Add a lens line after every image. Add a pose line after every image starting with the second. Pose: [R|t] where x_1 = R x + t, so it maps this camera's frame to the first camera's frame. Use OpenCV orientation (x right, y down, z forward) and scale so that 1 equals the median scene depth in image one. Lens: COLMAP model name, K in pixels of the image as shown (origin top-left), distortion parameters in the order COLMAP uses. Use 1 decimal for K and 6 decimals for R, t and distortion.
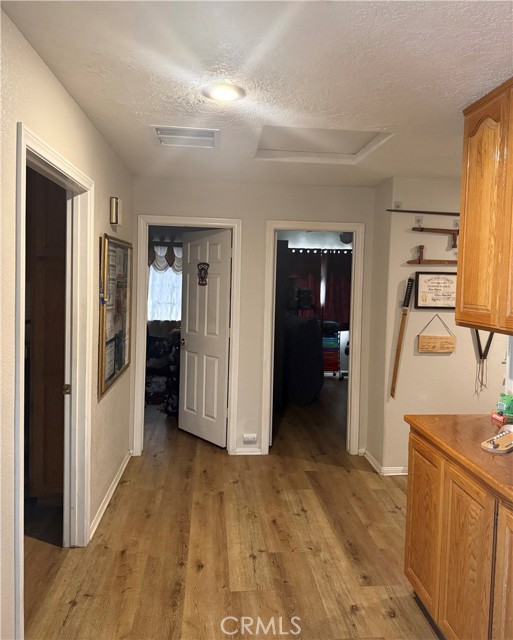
lens RADIAL K [[496.3, 0, 258.4], [0, 496.3, 319.3], [0, 0, 1]] dist [0.015767, 0.002259]
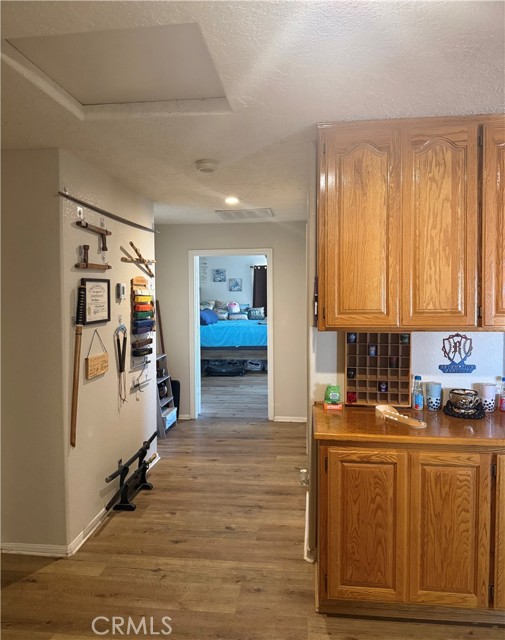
lens RADIAL K [[484.1, 0, 252.4], [0, 484.1, 316.7], [0, 0, 1]] dist [0.000809, -0.003264]
pose [[0.202606, -0.084303, 0.975625, -0.479482], [0.095713, 0.993222, 0.065947, -0.076721], [-0.974572, 0.080019, 0.209302, 0.742794]]
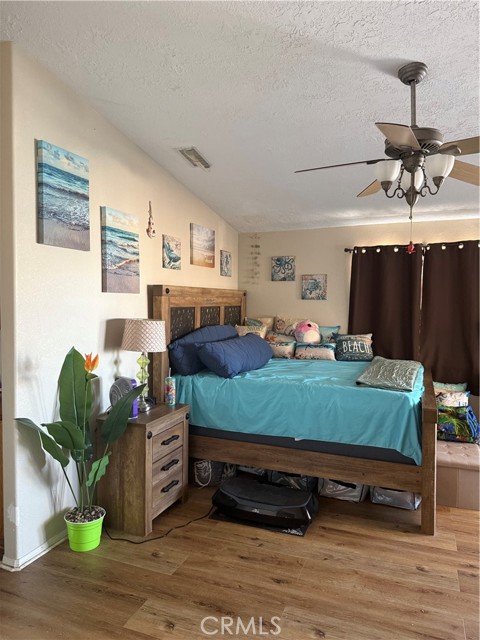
lens RADIAL K [[448.0, 0, 237.5], [0, 448.0, 321.6], [0, 0, 1]] dist [0.045020, -0.057190]
pose [[0.451603, -0.062828, 0.890004, 1.428520], [0.082296, 0.996198, 0.028567, -0.027639], [-0.888416, 0.060343, 0.455056, 1.103137]]
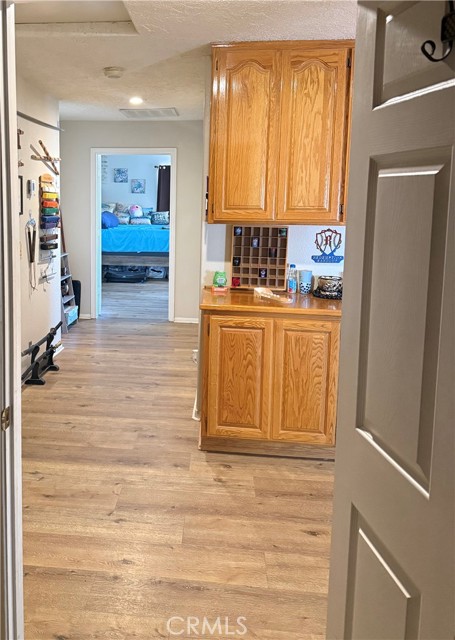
lens RADIAL K [[574.7, 0, 156.7], [0, 574.7, 263.9], [0, 0, 1]] dist [0.073534, -0.043063]
pose [[0.205644, -0.143339, 0.968072, -0.817714], [0.074661, 0.988630, 0.130523, -0.065403], [-0.975775, 0.045436, 0.214008, 0.661771]]
